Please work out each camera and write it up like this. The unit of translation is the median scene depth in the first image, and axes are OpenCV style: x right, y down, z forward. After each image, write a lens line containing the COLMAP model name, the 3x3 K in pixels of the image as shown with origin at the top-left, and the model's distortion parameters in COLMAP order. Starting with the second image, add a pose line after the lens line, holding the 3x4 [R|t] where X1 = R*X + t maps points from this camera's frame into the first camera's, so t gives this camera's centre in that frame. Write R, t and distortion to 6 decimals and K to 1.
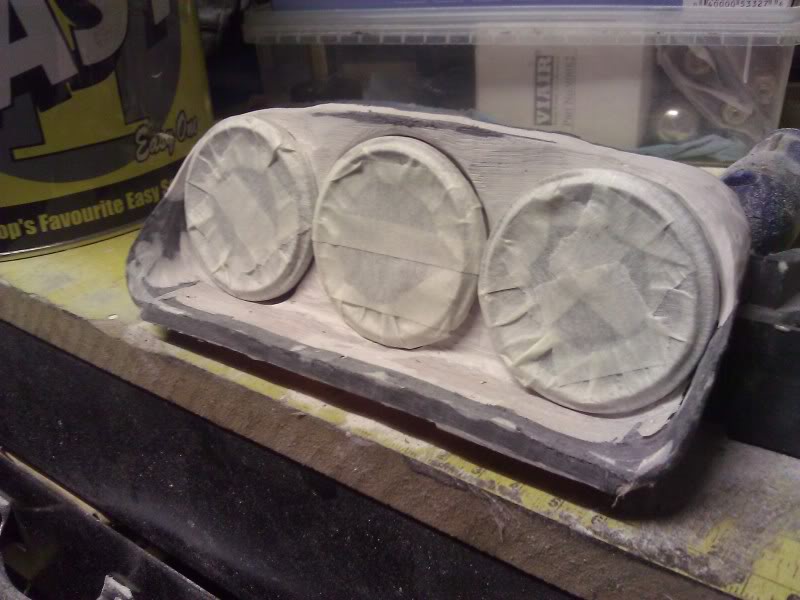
lens RADIAL K [[800.4, 0, 400.0], [0, 800.4, 300.0], [0, 0, 1]] dist [0.006340, -0.115783]
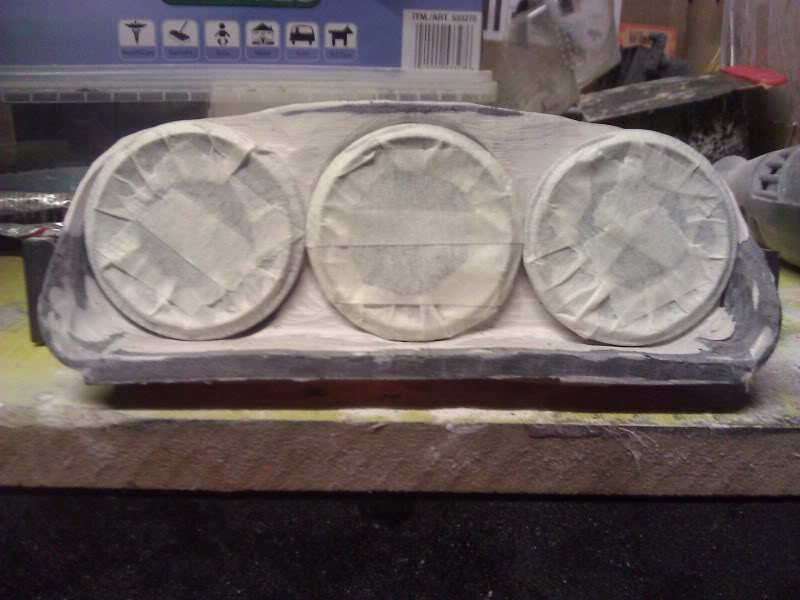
lens RADIAL K [[800.4, 0, 400.0], [0, 800.4, 300.0], [0, 0, 1]] dist [0.006340, -0.115783]
pose [[0.783708, -0.118630, 0.609695, -0.657709], [0.217631, 0.971812, -0.090656, 0.096956], [-0.581754, 0.203736, 0.787435, 0.275716]]
